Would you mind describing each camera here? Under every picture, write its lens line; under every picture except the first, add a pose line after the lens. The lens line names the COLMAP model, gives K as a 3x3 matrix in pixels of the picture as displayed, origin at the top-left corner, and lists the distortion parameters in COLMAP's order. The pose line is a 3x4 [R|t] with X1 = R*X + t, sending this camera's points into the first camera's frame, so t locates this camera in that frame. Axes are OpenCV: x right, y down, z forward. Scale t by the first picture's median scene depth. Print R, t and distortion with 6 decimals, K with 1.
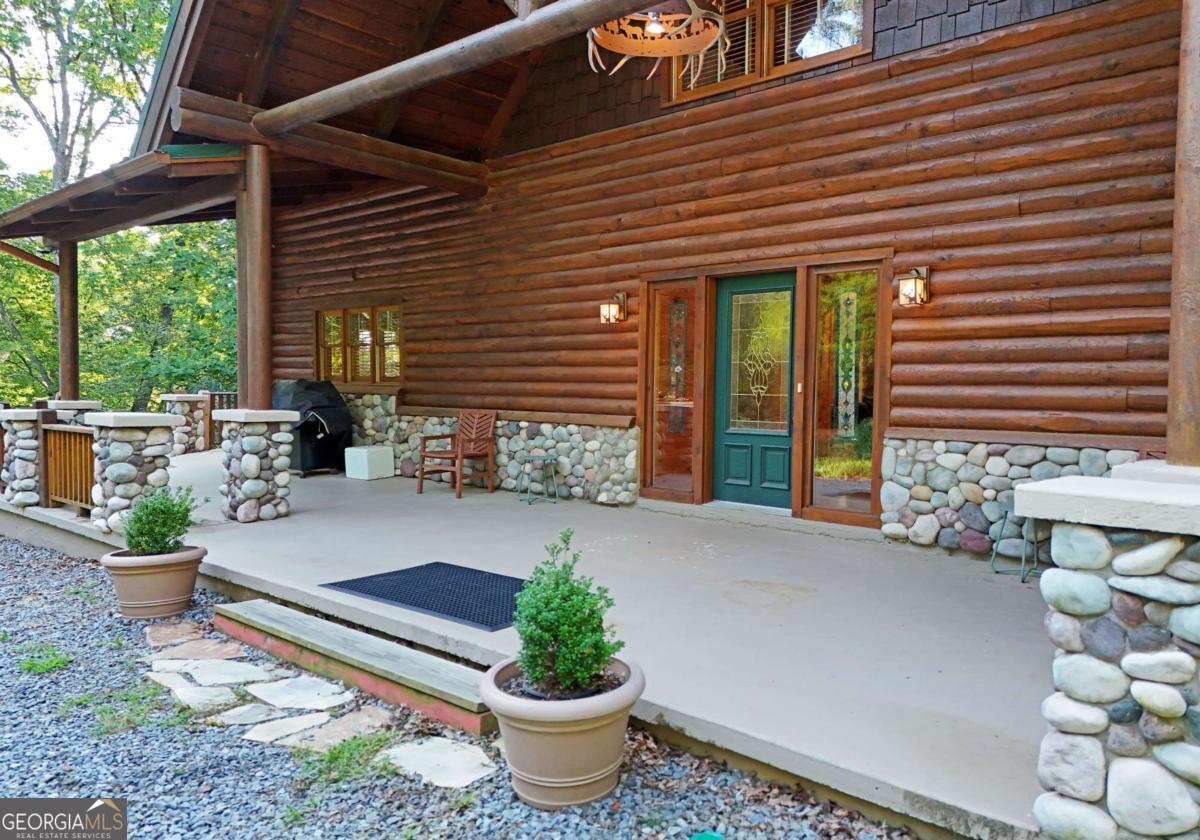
lens RADIAL K [[881.5, 0, 601.8], [0, 881.5, 419.3], [0, 0, 1]] dist [0.086068, -0.074081]
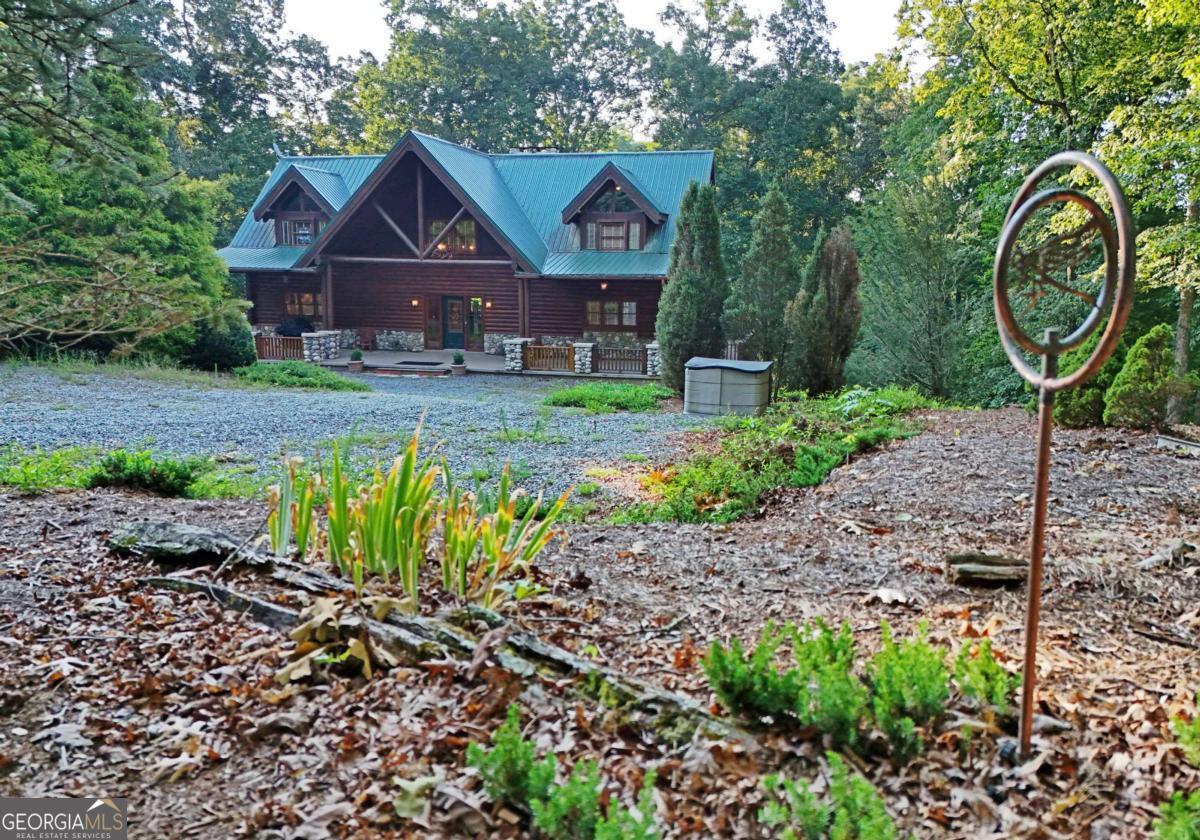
lens RADIAL K [[881.5, 0, 600.2], [0, 881.5, 410.1], [0, 0, 1]] dist [0.086068, -0.074081]
pose [[0.881121, -0.080144, 0.466049, -1.463106], [0.018502, 0.990622, 0.135372, -0.212074], [-0.472528, -0.110657, 0.874341, -3.708831]]
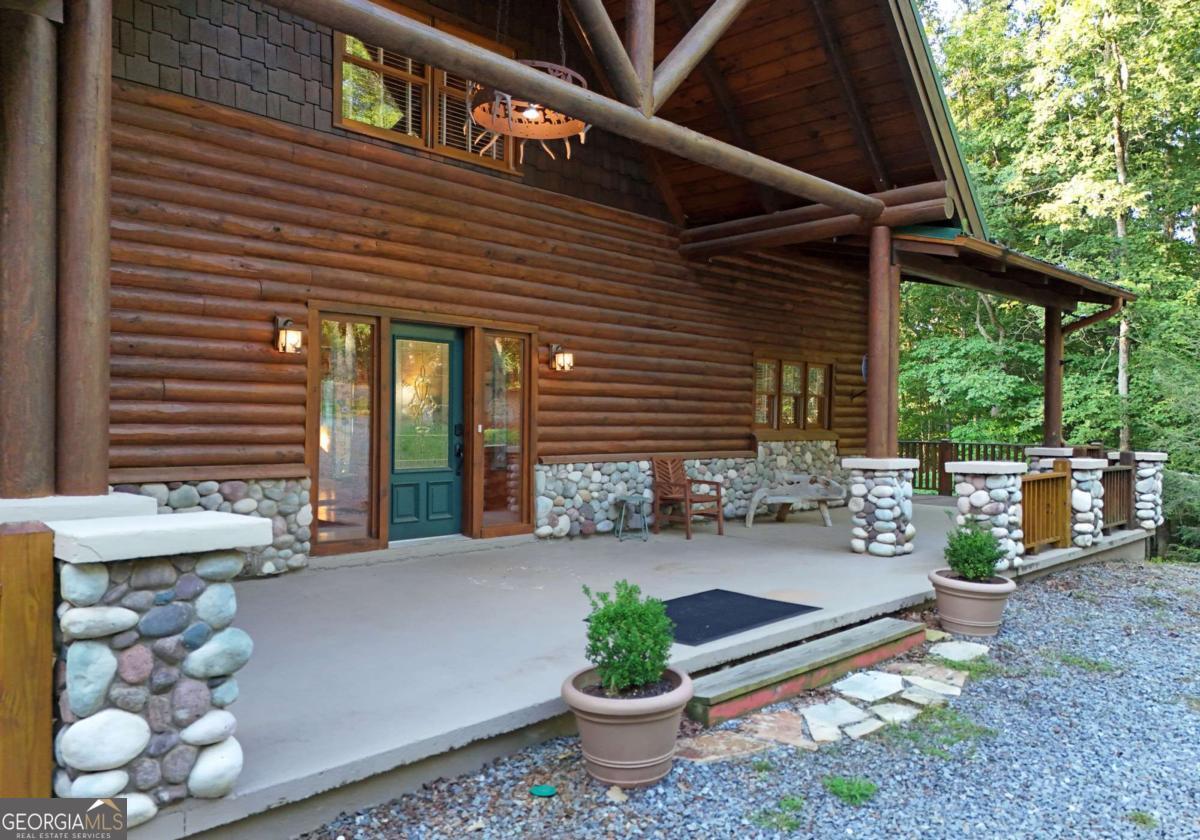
lens RADIAL K [[881.5, 0, 602.4], [0, 881.5, 416.4], [0, 0, 1]] dist [0.086068, -0.074081]
pose [[0.043011, -0.005028, 0.999062, -1.045857], [0.031180, 0.999507, 0.003687, -0.056091], [-0.998588, 0.030992, 0.043147, 0.858748]]
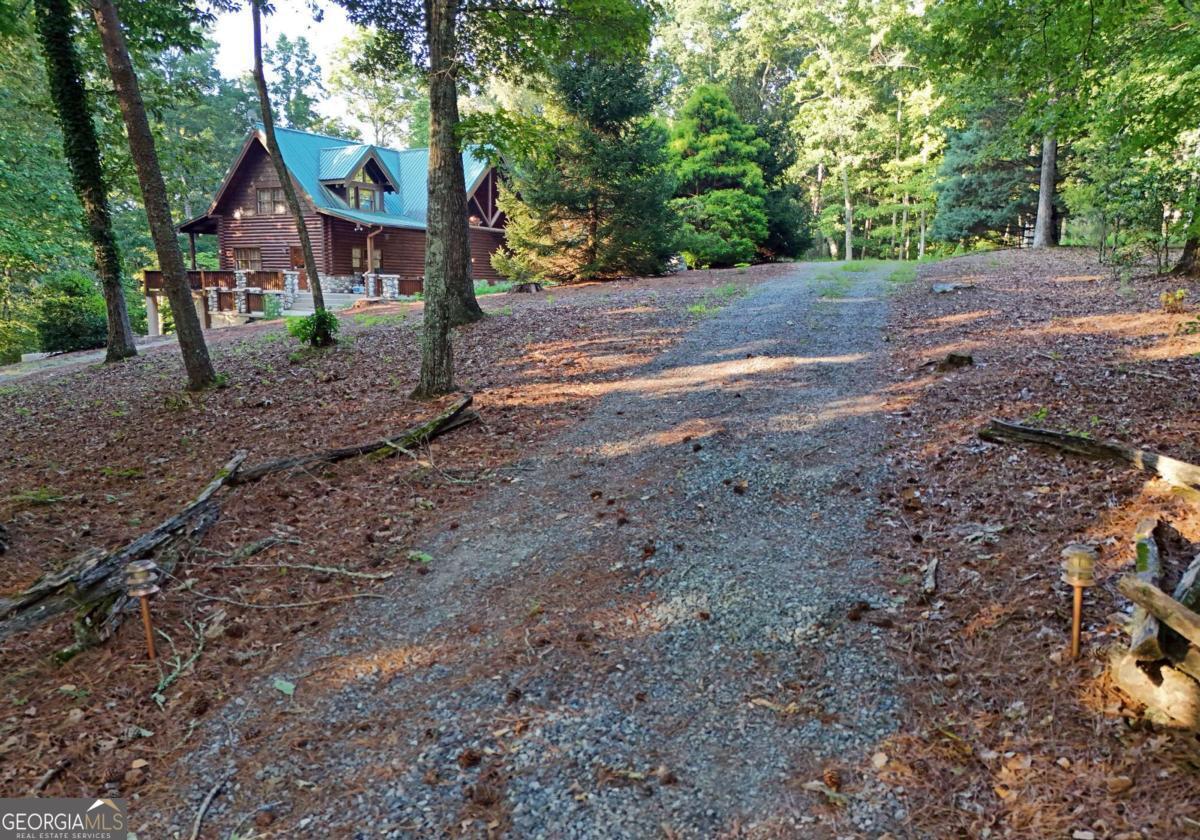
lens RADIAL K [[881.5, 0, 597.1], [0, 881.5, 416.8], [0, 0, 1]] dist [0.086068, -0.074081]
pose [[-0.198004, -0.154863, 0.967890, -7.231447], [0.024523, 0.986349, 0.162833, -0.025895], [-0.979894, 0.055977, -0.191504, 1.436071]]
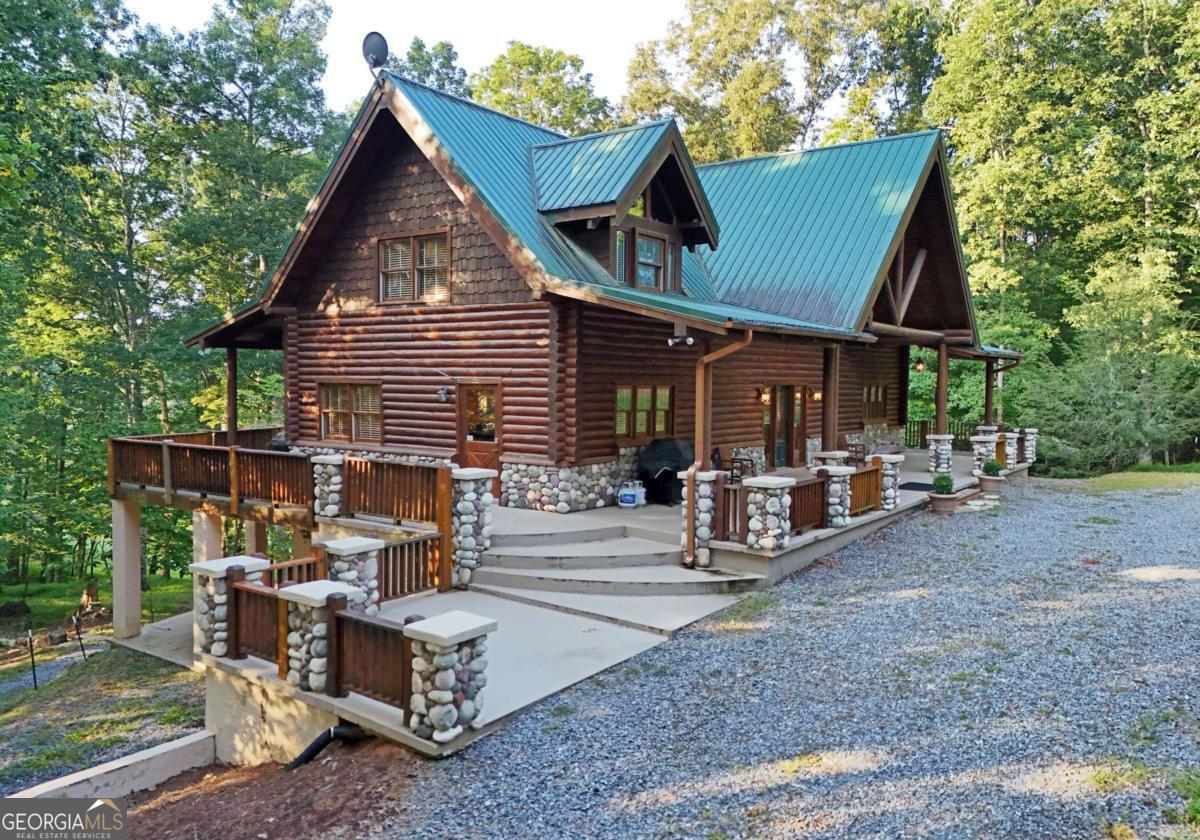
lens RADIAL K [[881.5, 0, 604.8], [0, 881.5, 417.5], [0, 0, 1]] dist [0.086068, -0.074081]
pose [[-0.107027, -0.055351, 0.992714, -2.948191], [0.027604, 0.997899, 0.058616, -0.278748], [-0.993873, 0.033676, -0.105274, 2.145352]]
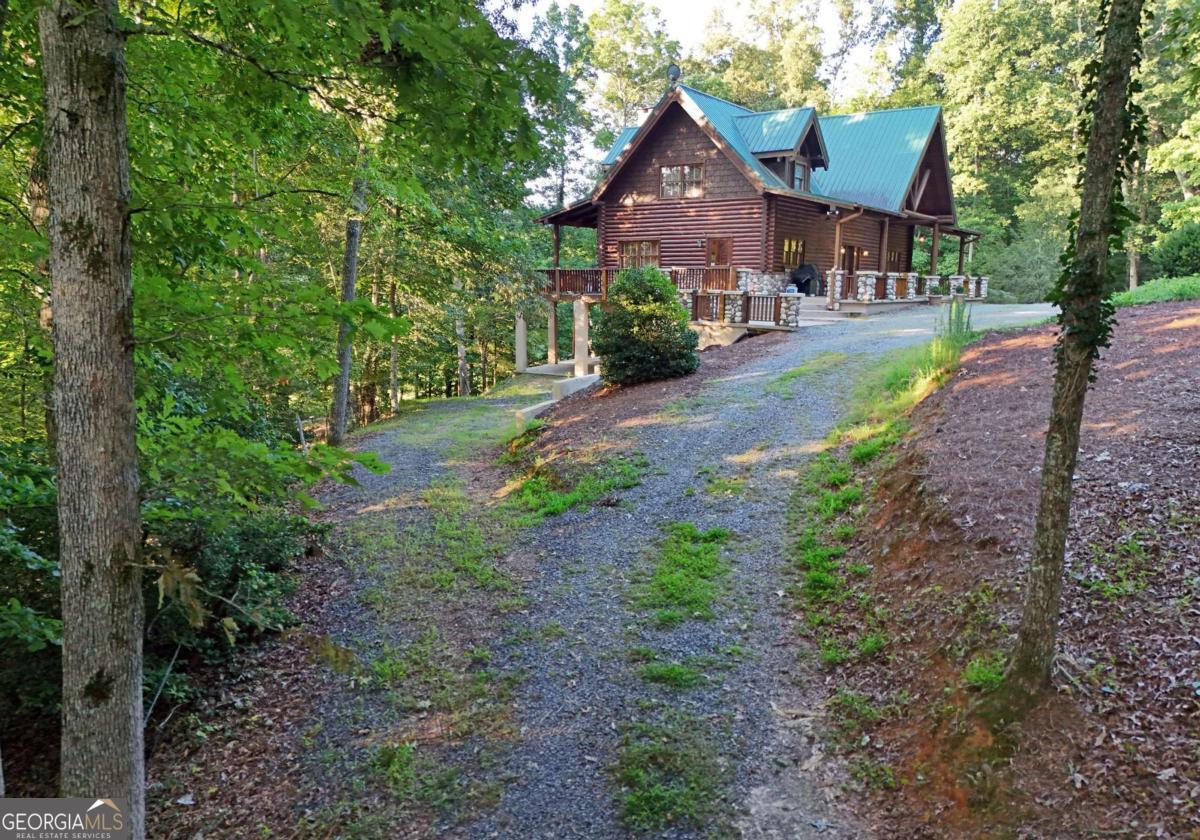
lens RADIAL K [[881.5, 0, 608.1], [0, 881.5, 417.1], [0, 0, 1]] dist [0.086068, -0.074081]
pose [[-0.134381, -0.155494, 0.978654, -5.506905], [0.025251, 0.986754, 0.160248, -0.055882], [-0.990608, 0.046246, -0.128674, 3.534077]]
